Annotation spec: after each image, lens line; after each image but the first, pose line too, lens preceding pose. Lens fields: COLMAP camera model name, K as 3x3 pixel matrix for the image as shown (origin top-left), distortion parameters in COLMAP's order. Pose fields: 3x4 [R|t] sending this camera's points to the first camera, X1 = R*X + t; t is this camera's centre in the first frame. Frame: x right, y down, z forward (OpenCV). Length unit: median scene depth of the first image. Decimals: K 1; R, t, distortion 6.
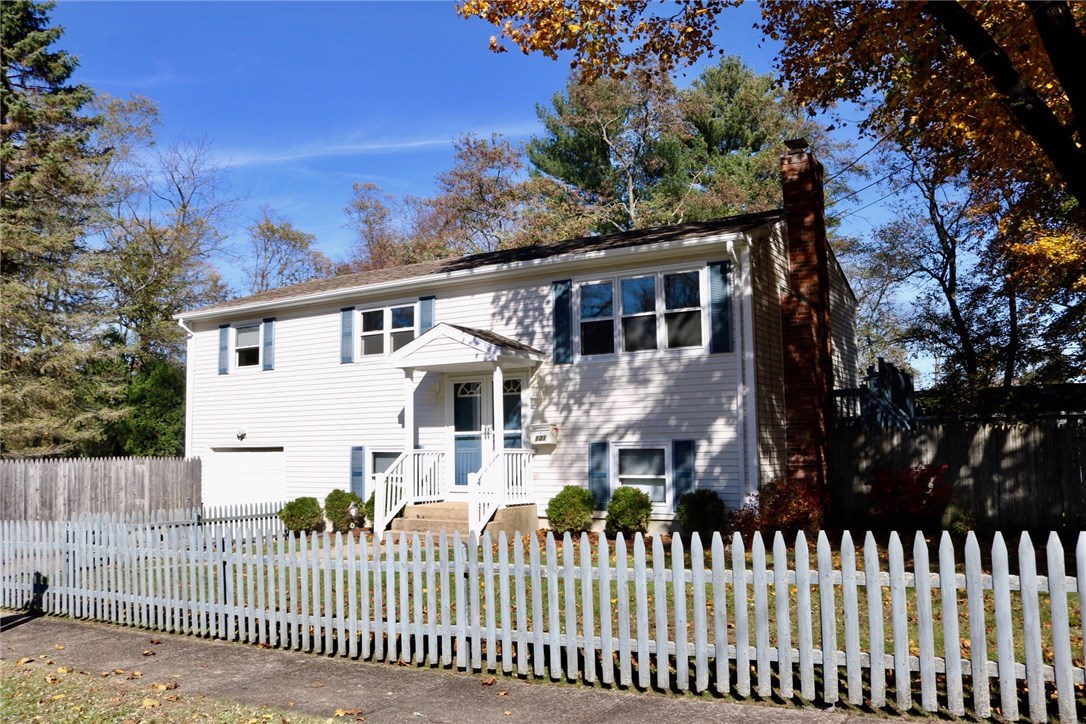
lens RADIAL K [[899.2, 0, 549.3], [0, 899.2, 371.7], [0, 0, 1]] dist [-0.141555, 0.102757]
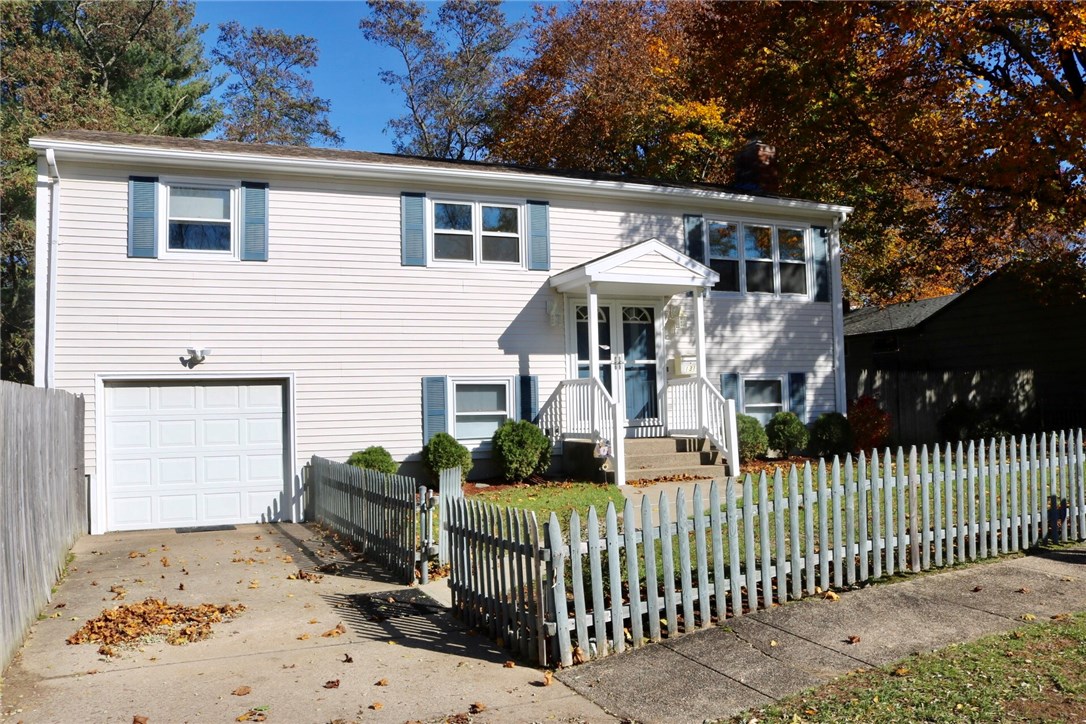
lens RADIAL K [[899.2, 0, 546.6], [0, 899.2, 360.3], [0, 0, 1]] dist [-0.141555, 0.102757]
pose [[0.569624, 0.042076, 0.820828, -0.899250], [-0.053995, 0.998447, -0.013711, 0.085119], [-0.820130, -0.036510, 0.571011, 0.552756]]
